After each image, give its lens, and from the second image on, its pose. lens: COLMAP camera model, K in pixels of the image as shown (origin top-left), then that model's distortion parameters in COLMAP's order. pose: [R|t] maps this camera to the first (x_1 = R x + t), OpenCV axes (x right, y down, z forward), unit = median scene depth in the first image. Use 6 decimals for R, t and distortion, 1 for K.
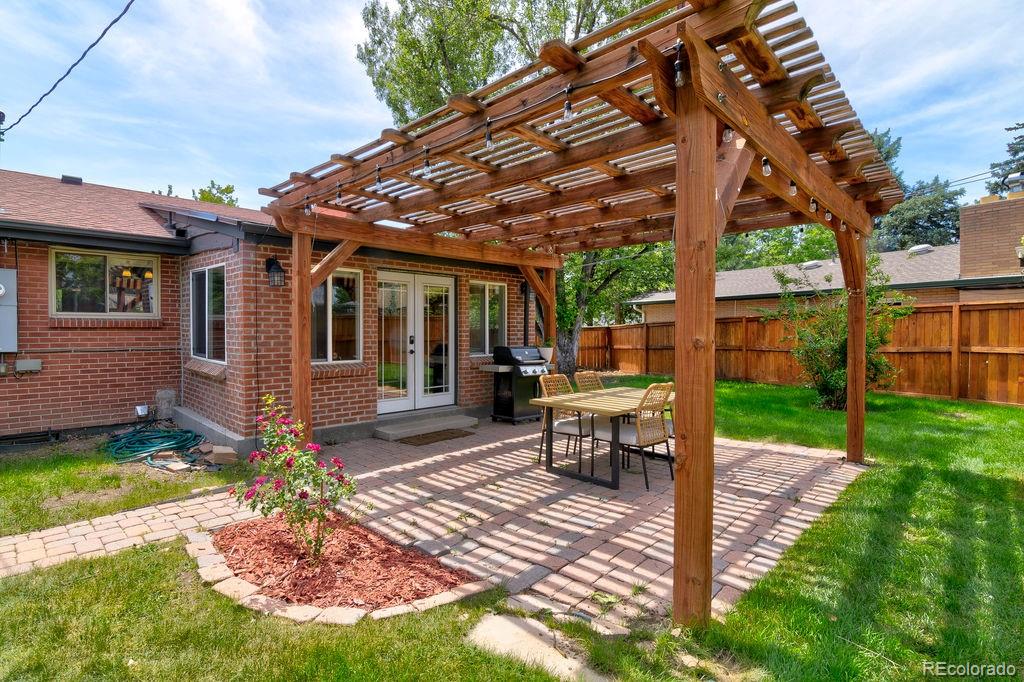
lens RADIAL K [[506.2, 0, 488.3], [0, 506.2, 339.2], [0, 0, 1]] dist [-0.005837, -0.001167]
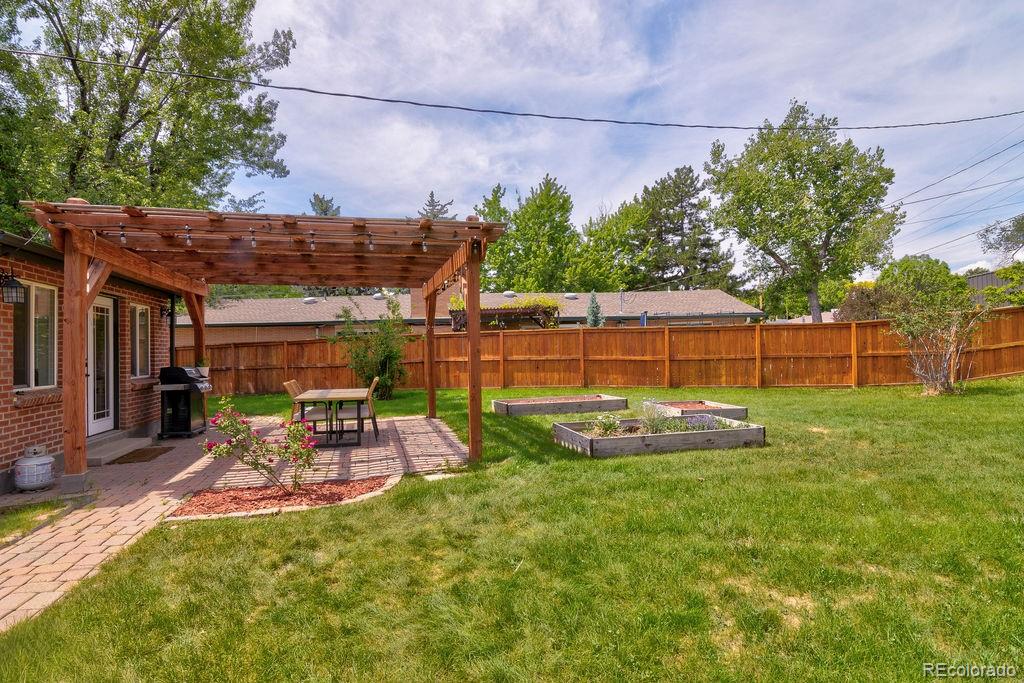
lens RADIAL K [[516.2, 0, 512.0], [0, 516.2, 341.5], [0, 0, 1]] dist [-0.004770, -0.013664]
pose [[0.488741, 0.004096, 0.872419, -0.468096], [0.033712, 0.999153, -0.023576, 0.007957], [-0.871777, 0.040934, 0.488189, -0.120062]]
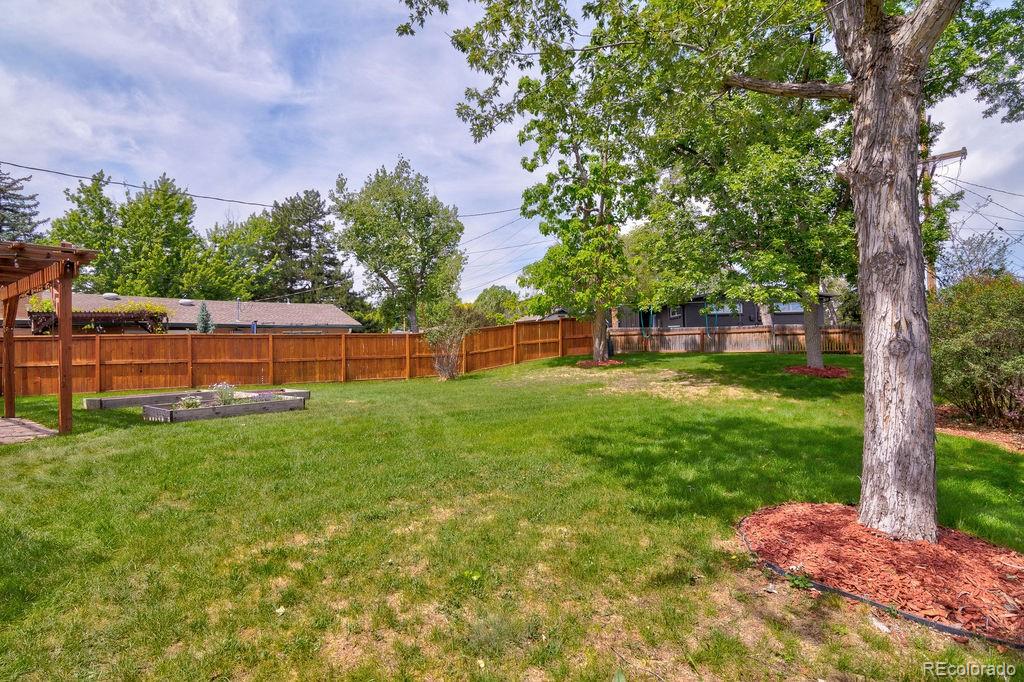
lens RADIAL K [[516.2, 0, 512.0], [0, 516.2, 341.0], [0, 0, 1]] dist [-0.004770, -0.013664]
pose [[-0.141741, 0.023459, 0.989626, -0.848393], [0.038863, 0.999080, -0.018117, 0.034431], [-0.989141, 0.035892, -0.142523, -0.361177]]
